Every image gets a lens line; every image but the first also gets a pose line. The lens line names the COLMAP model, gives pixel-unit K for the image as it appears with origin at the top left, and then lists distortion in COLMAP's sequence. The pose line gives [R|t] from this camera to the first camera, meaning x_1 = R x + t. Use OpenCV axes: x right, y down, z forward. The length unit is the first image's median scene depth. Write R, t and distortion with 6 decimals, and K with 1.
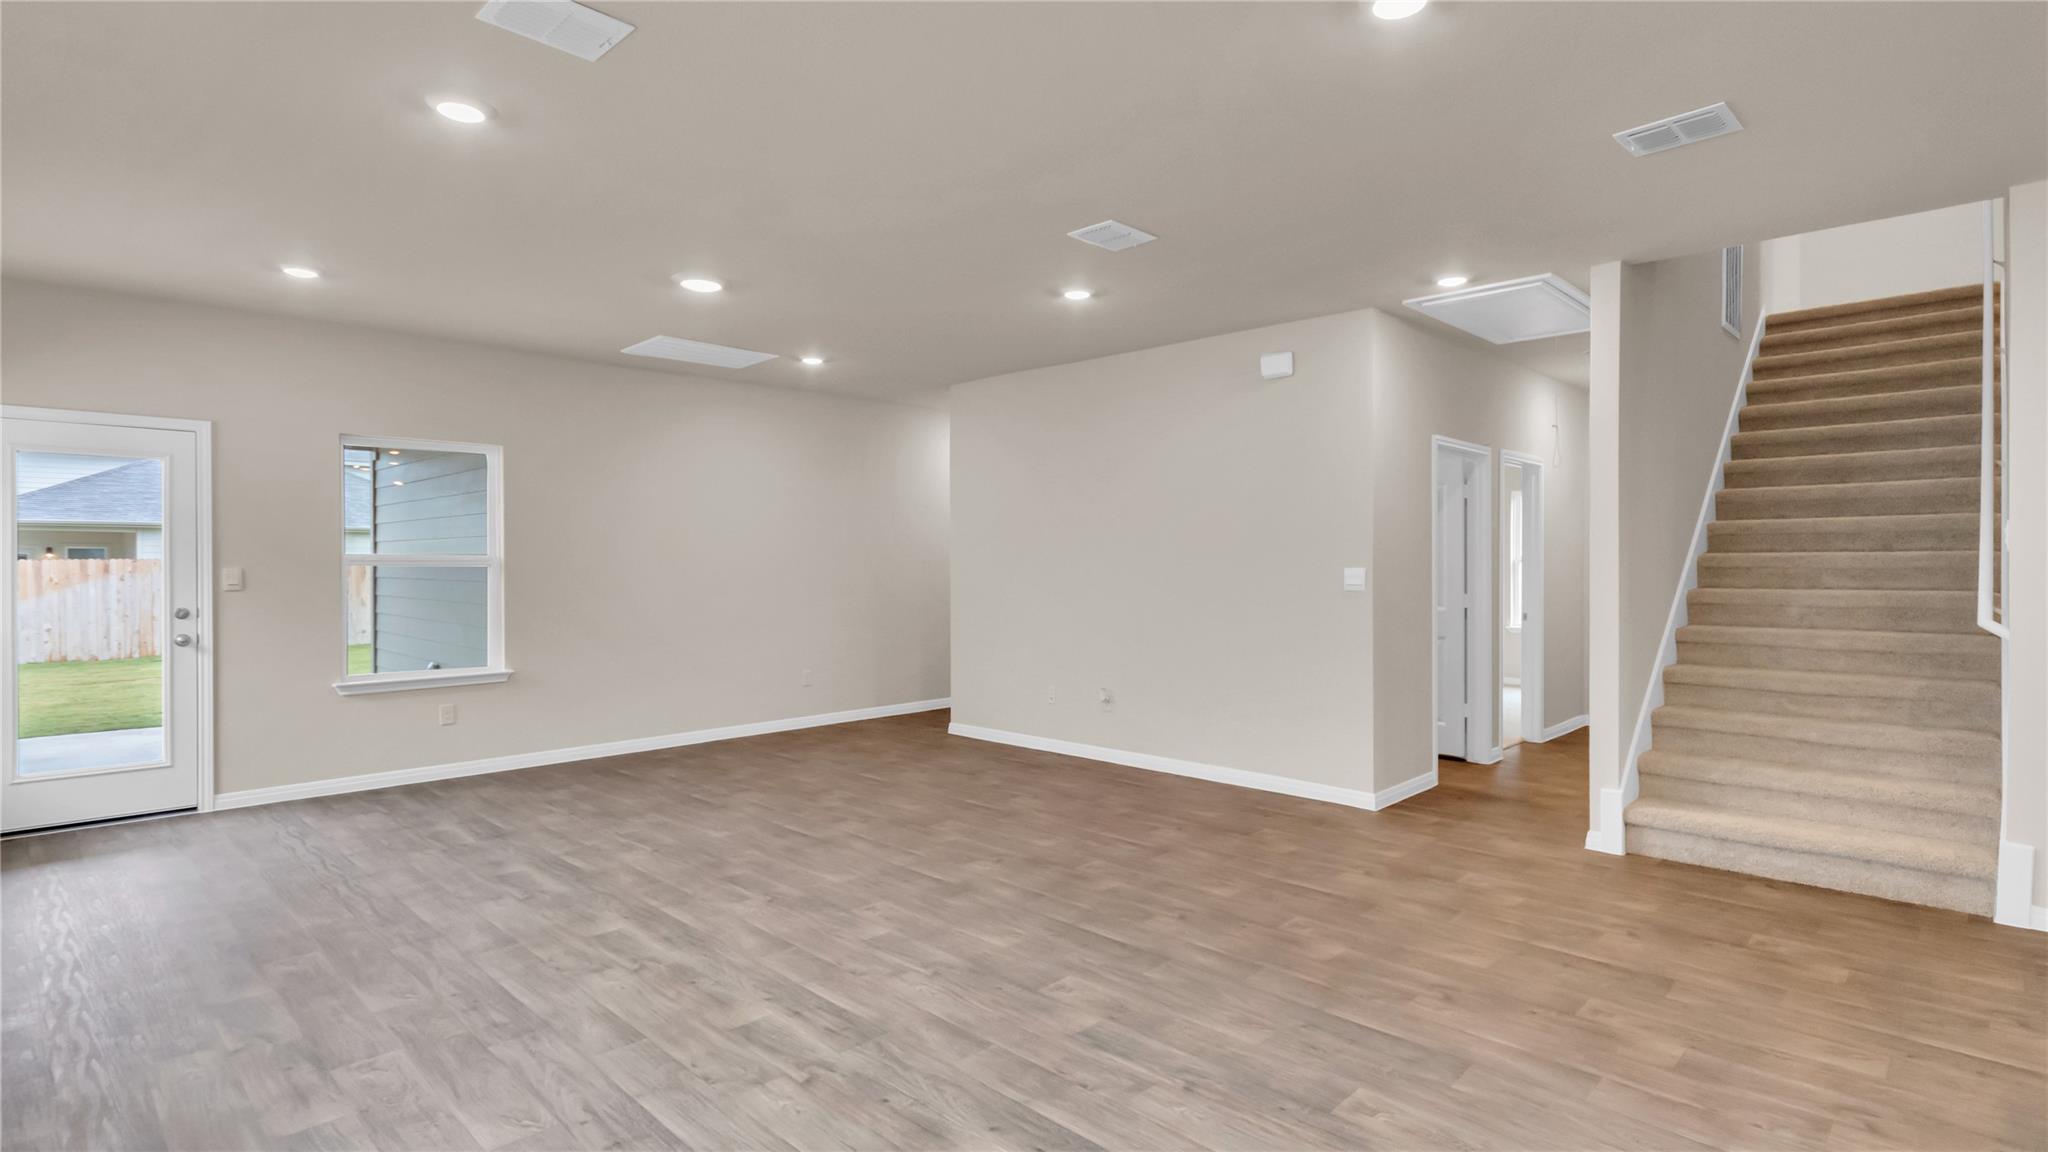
lens RADIAL K [[994.2, 0, 1036.8], [0, 994.2, 562.5], [0, 0, 1]] dist [0.001259, -0.000300]
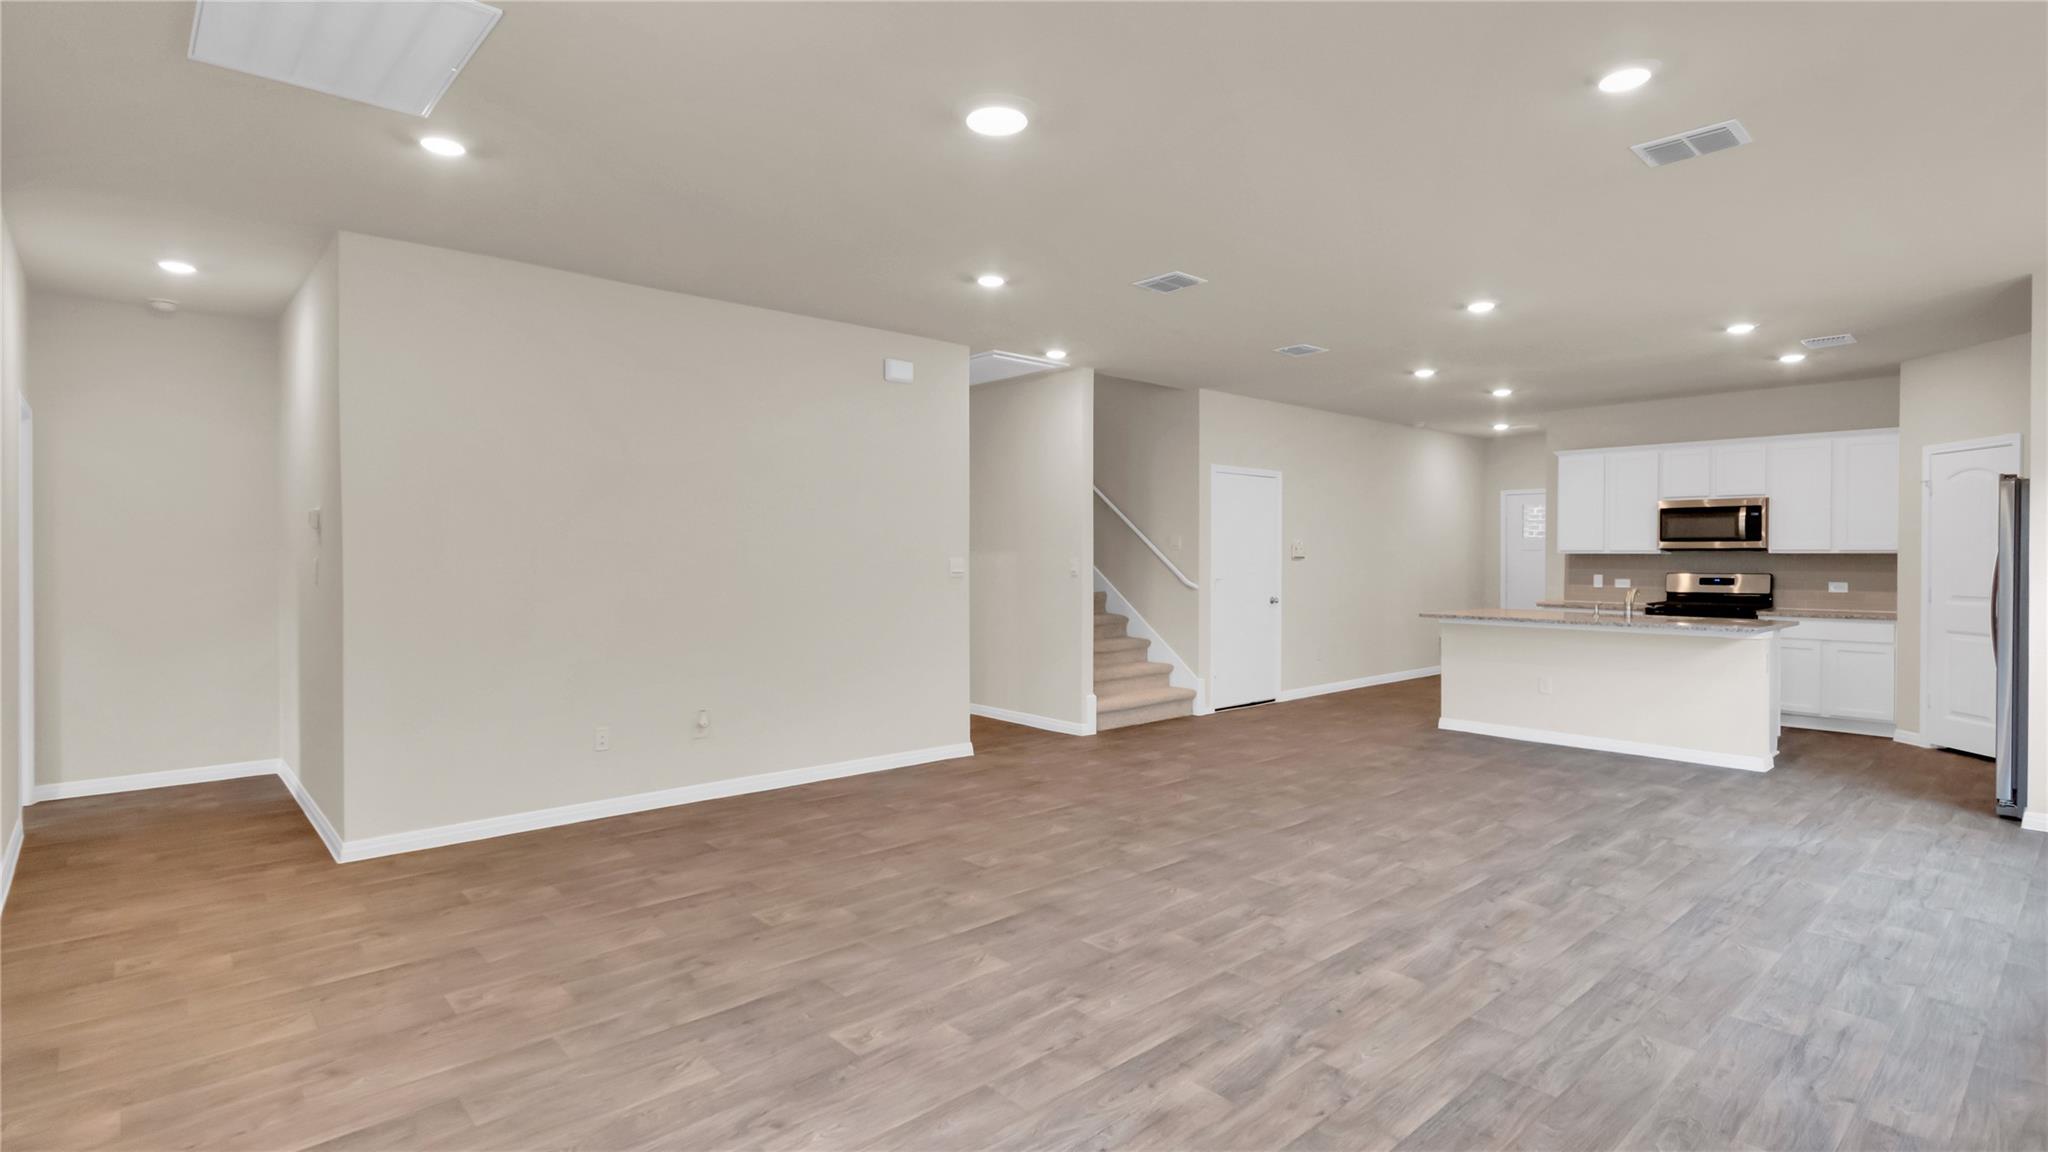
lens RADIAL K [[988.6, 0, 1029.1], [0, 988.6, 574.9], [0, 0, 1]] dist [0.019924, -0.000495]
pose [[0.065026, -0.022678, 0.997626, -1.134048], [-0.004491, 0.999725, 0.023018, -0.004316], [-0.997873, -0.005977, 0.064906, 1.090455]]
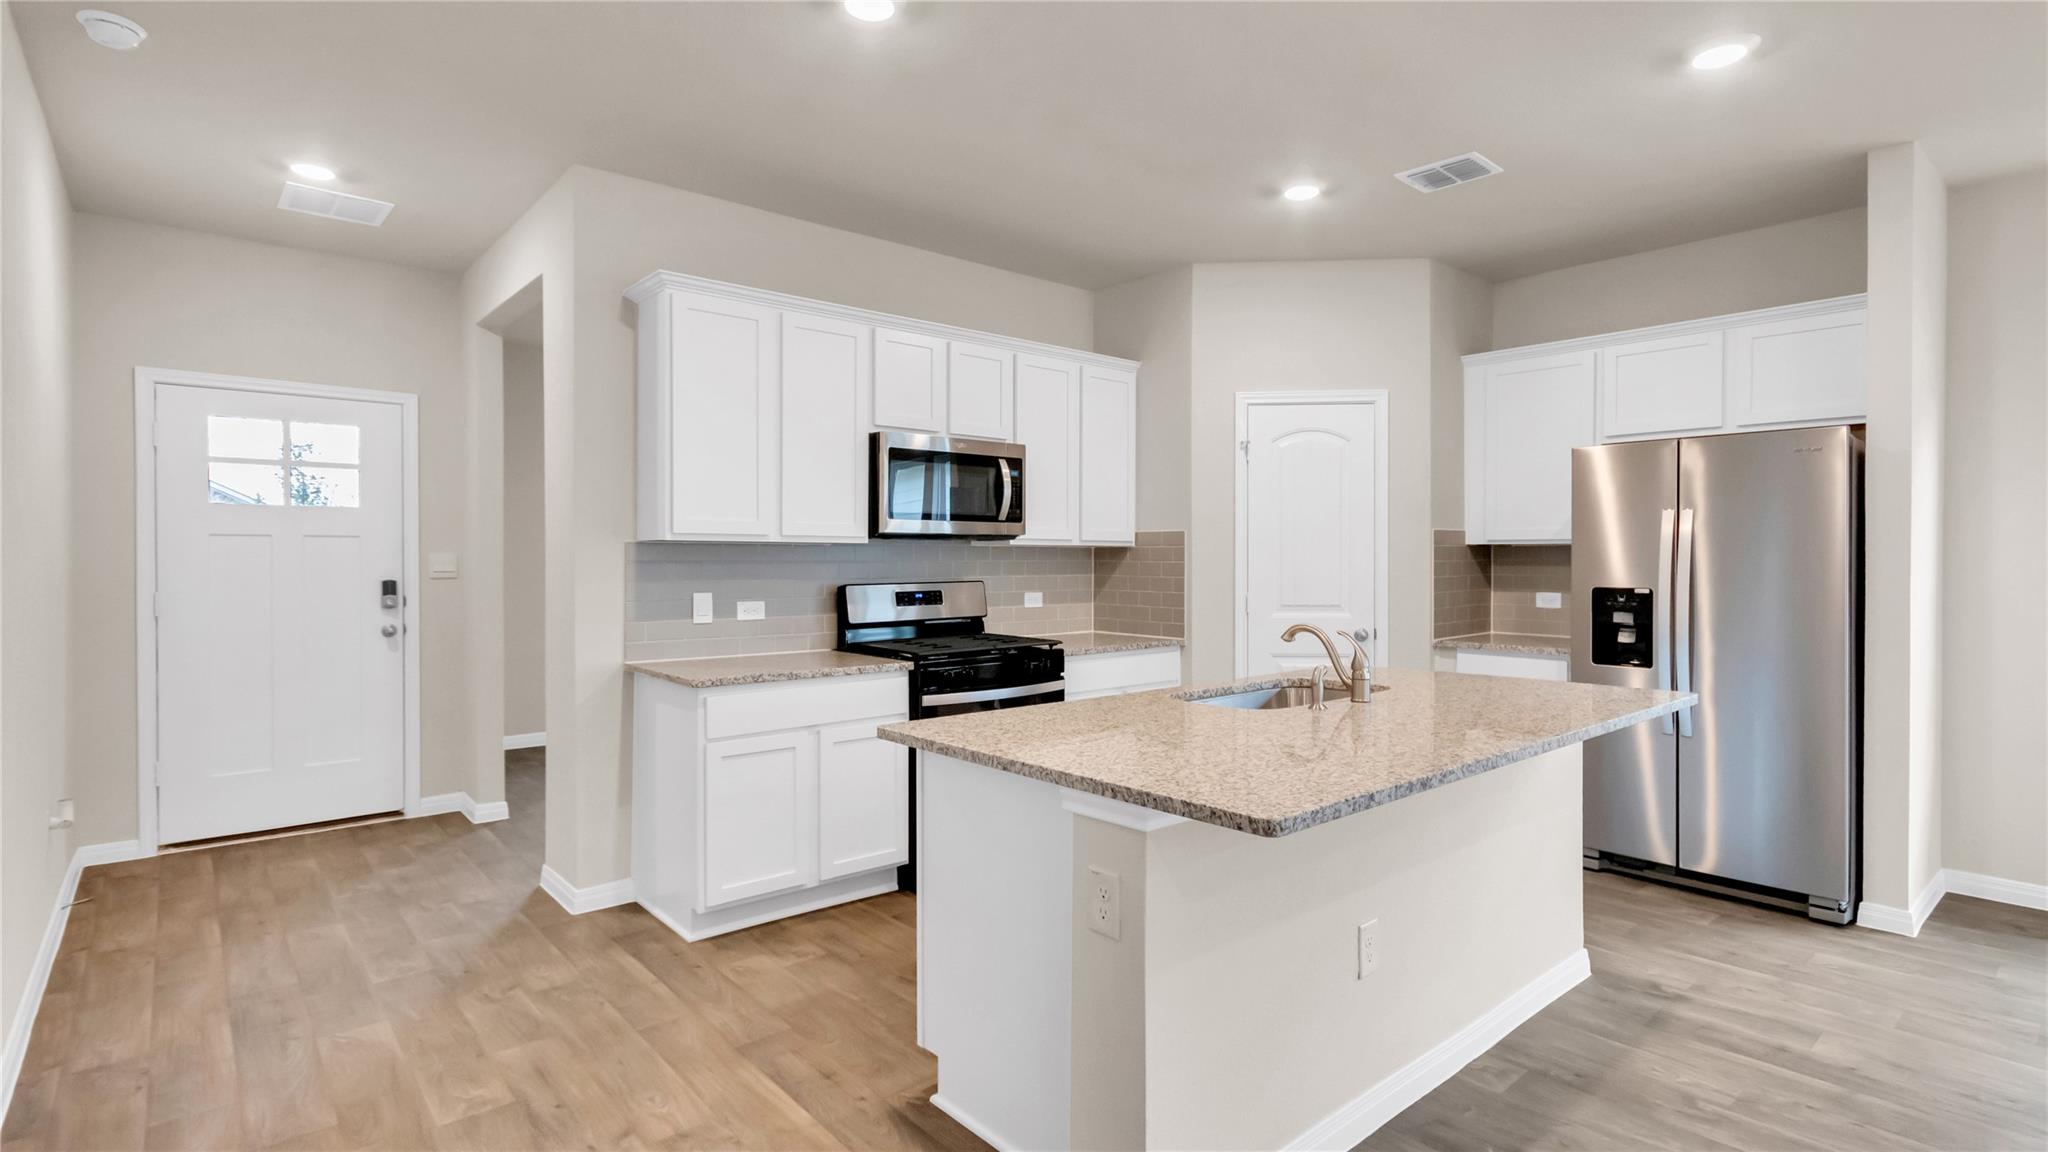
lens RADIAL K [[994.2, 0, 1036.8], [0, 994.2, 562.5], [0, 0, 1]] dist [0.001259, -0.000300]
pose [[-0.998092, -0.003349, 0.061655, 0.791415], [-0.003022, 0.999981, 0.005404, 0.005676], [-0.061672, 0.005208, -0.998083, 0.881189]]
